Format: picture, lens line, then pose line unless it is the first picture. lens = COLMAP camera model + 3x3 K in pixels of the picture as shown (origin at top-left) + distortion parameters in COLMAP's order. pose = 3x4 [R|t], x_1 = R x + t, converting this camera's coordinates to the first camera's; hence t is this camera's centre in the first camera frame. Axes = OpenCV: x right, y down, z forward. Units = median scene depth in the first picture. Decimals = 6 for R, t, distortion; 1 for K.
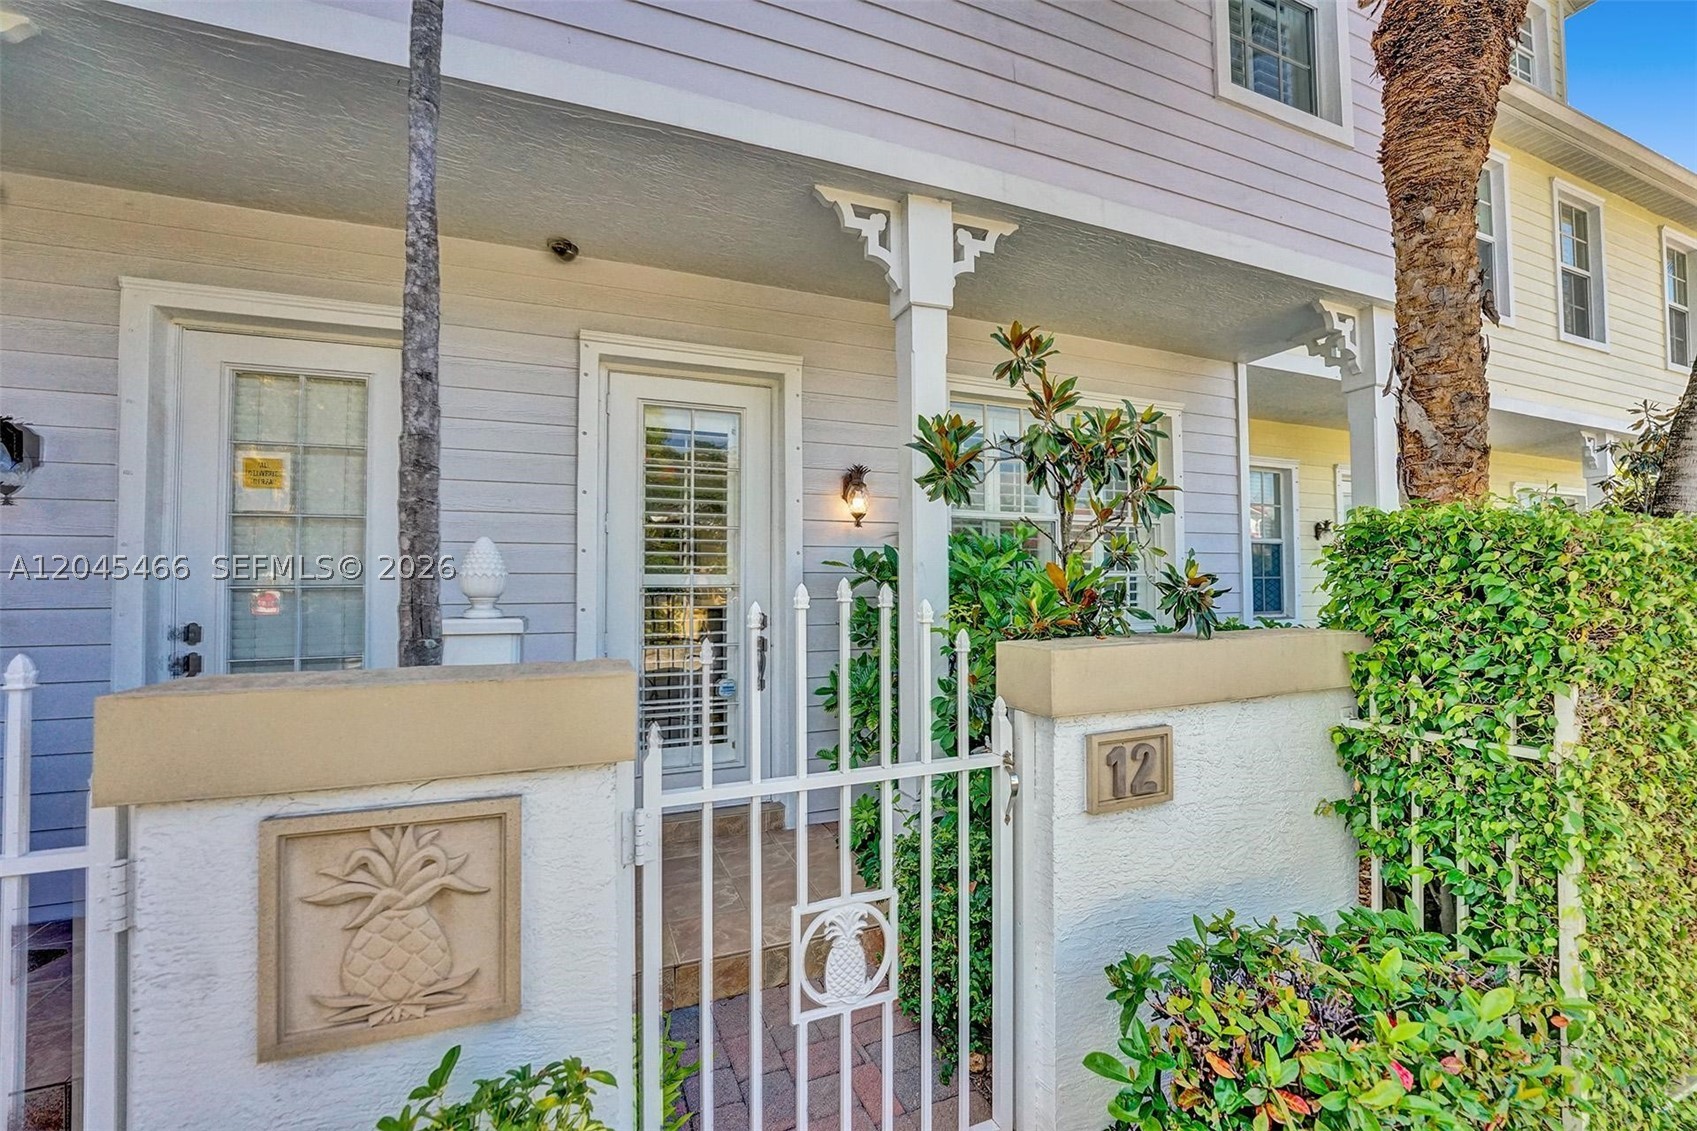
lens RADIAL K [[697.2, 0, 852.0], [0, 697.2, 572.8], [0, 0, 1]] dist [-0.022102, 0.000862]
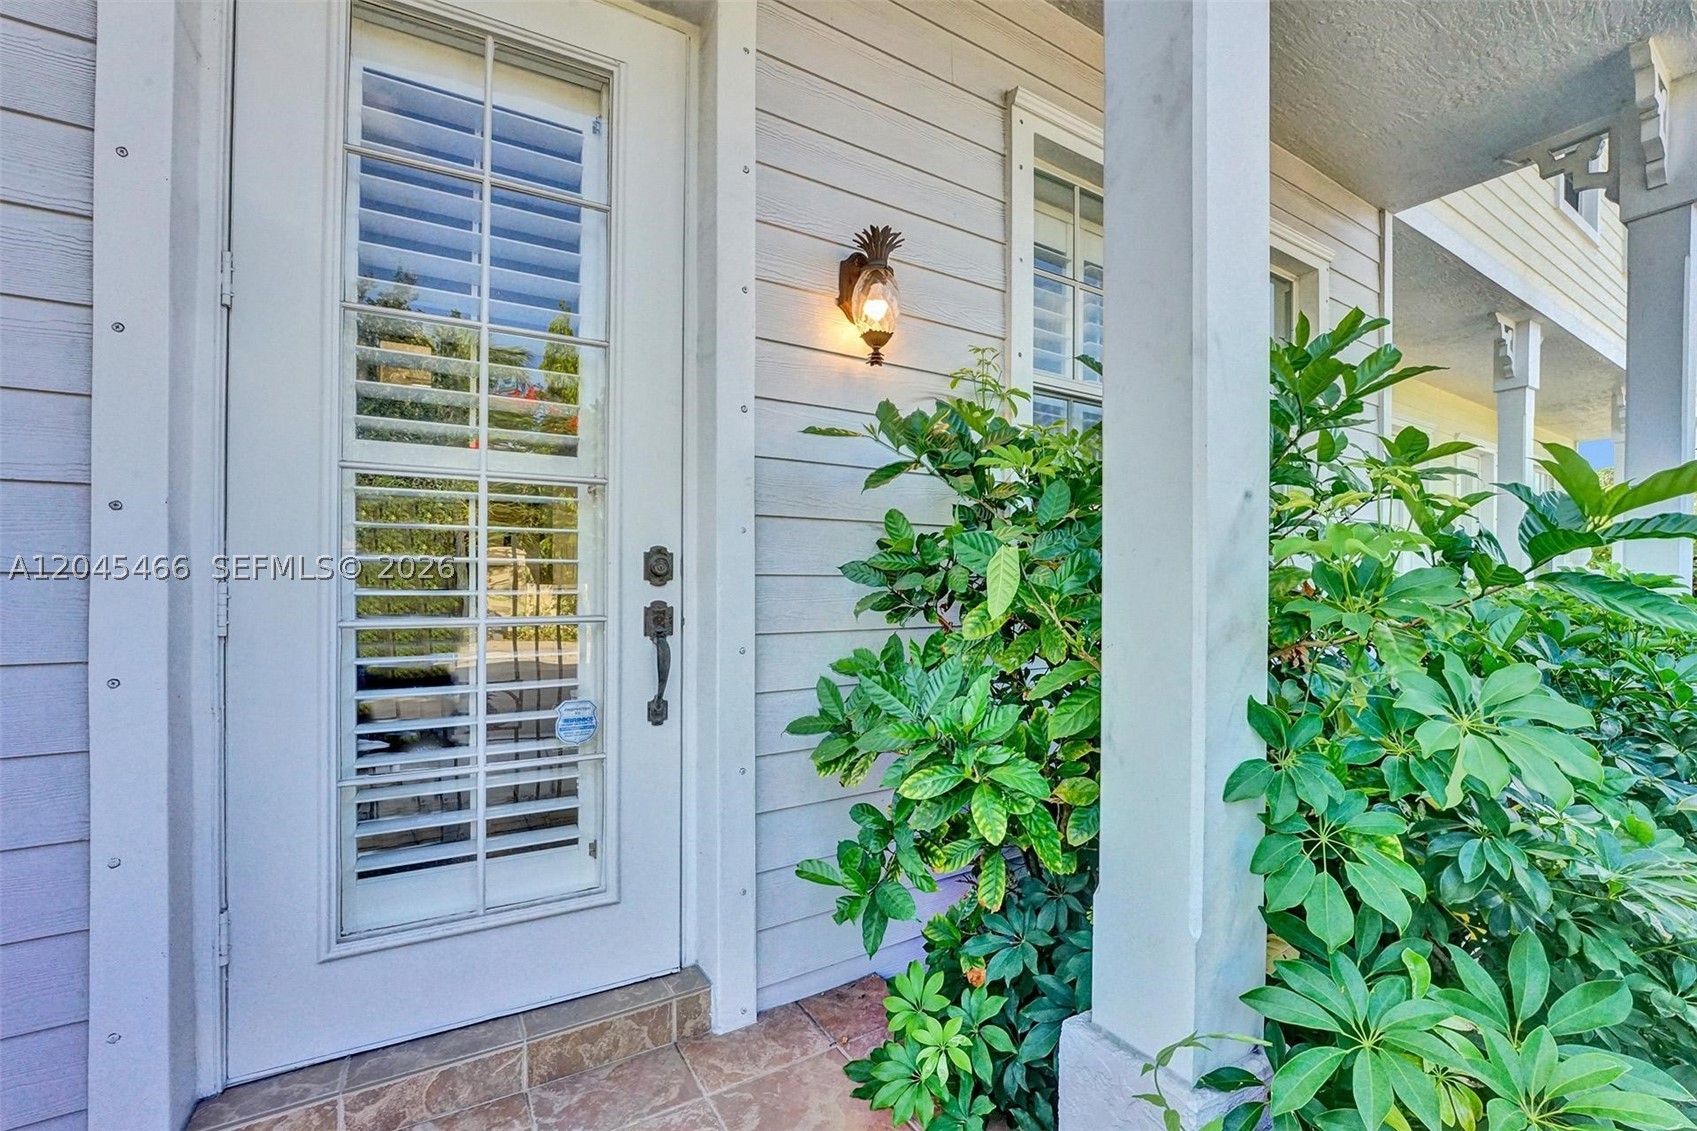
lens RADIAL K [[697.2, 0, 852.0], [0, 697.2, 572.8], [0, 0, 1]] dist [-0.022102, 0.000862]
pose [[0.992211, 0.005979, 0.124428, -0.063883], [-0.008609, 0.999751, 0.020610, 0.063590], [-0.124274, -0.021521, 0.992015, 0.550585]]
